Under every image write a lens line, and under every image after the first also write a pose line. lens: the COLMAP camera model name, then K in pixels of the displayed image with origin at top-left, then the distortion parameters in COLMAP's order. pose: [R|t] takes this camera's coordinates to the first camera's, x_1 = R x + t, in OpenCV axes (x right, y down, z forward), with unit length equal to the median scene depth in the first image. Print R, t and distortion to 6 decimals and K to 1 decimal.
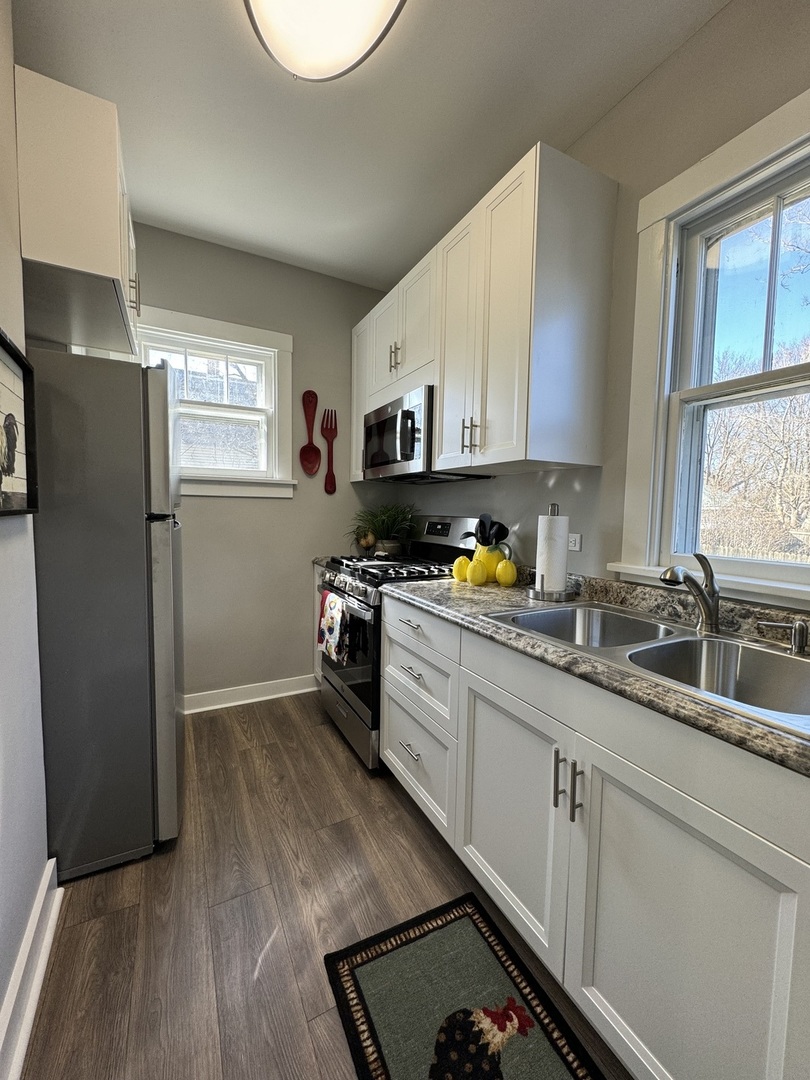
lens RADIAL K [[428.1, 0, 405.0], [0, 428.1, 540.0], [0, 0, 1]] dist [-0.000403, 0.000161]
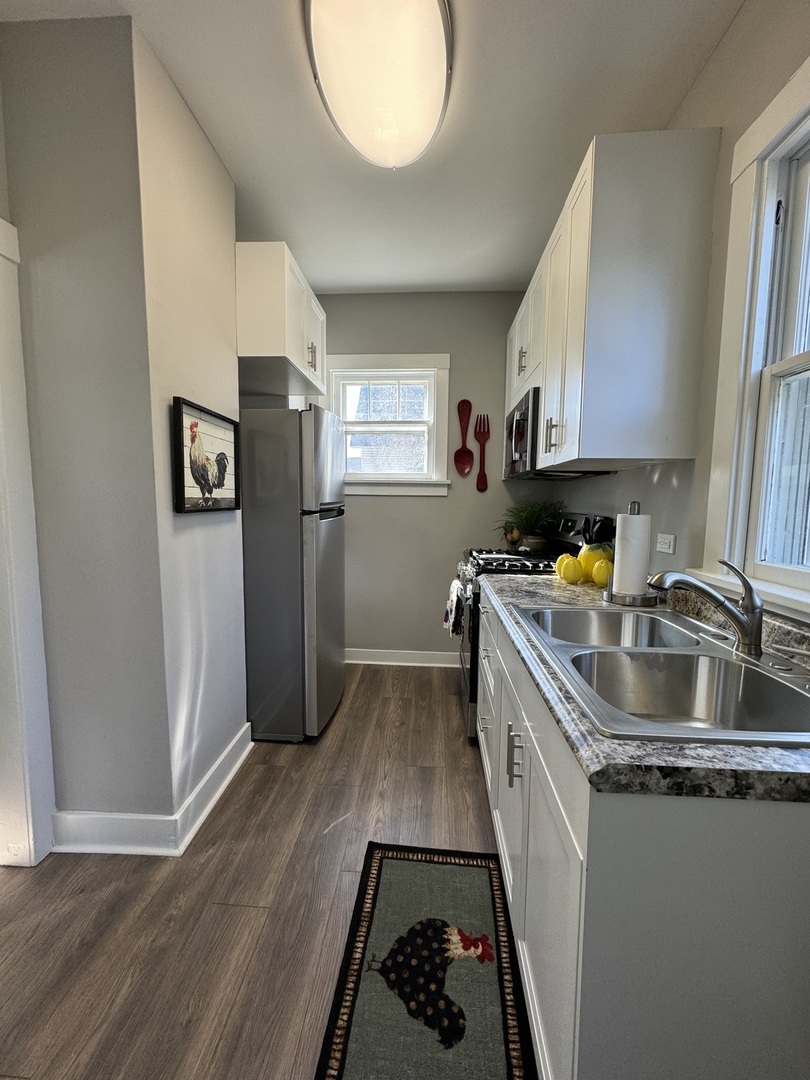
lens RADIAL K [[428.1, 0, 405.0], [0, 428.1, 540.0], [0, 0, 1]] dist [-0.000403, 0.000161]
pose [[0.850930, 0.042576, -0.523551, 0.409602], [-0.035772, 0.999093, 0.023109, -0.004535], [0.524059, -0.000935, 0.851681, -0.059074]]
